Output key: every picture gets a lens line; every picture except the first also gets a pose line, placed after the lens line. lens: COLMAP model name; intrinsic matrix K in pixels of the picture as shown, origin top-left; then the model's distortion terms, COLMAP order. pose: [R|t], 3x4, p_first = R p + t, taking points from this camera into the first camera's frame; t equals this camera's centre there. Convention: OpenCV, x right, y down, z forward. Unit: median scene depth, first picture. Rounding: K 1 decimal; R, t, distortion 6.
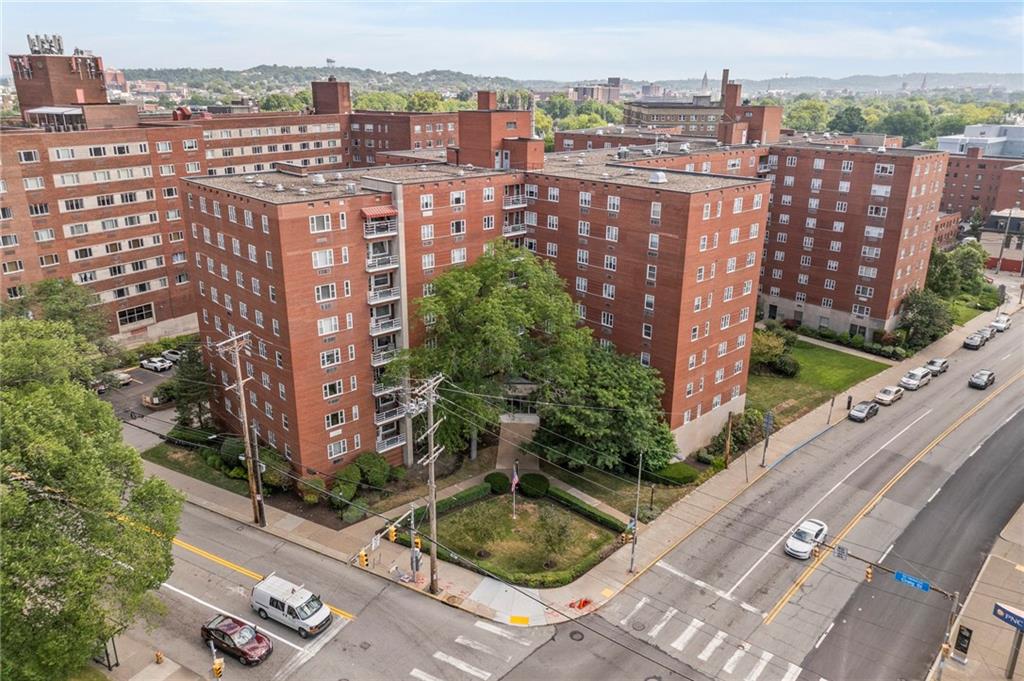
lens RADIAL K [[736.9, 0, 512.0], [0, 736.9, 340.5], [0, 0, 1]] dist [-0.000820, -0.000240]
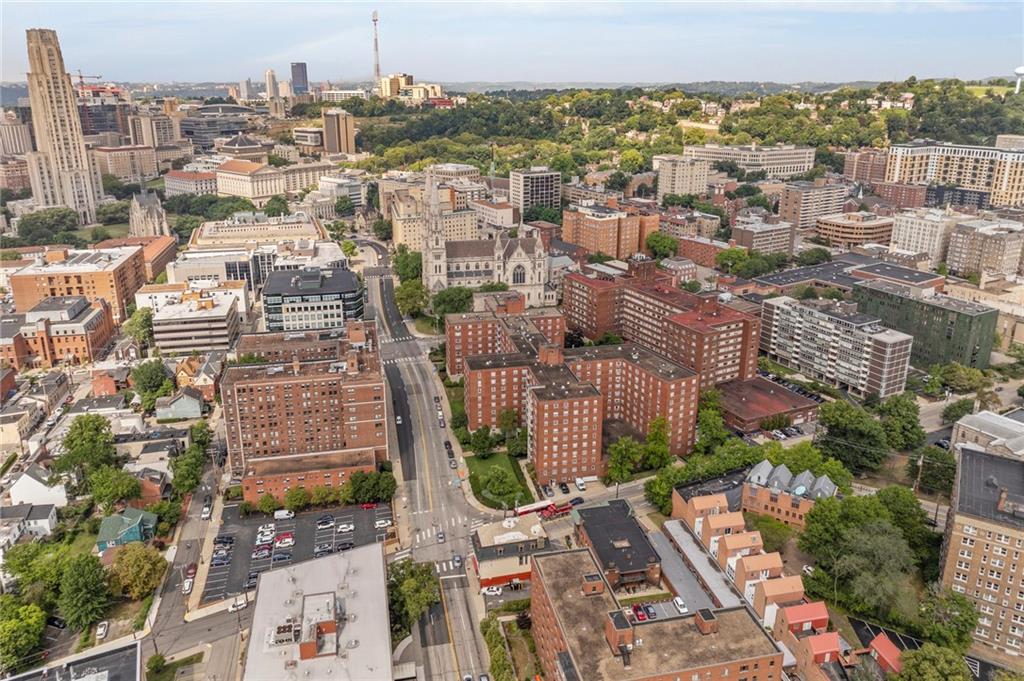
lens RADIAL K [[736.9, 0, 512.0], [0, 736.9, 340.5], [0, 0, 1]] dist [-0.000820, -0.000240]
pose [[-0.522493, 0.268873, -0.809140, 2.564600], [-0.289374, 0.836737, 0.464903, -1.558644], [0.802037, 0.477053, -0.359384, 2.046552]]
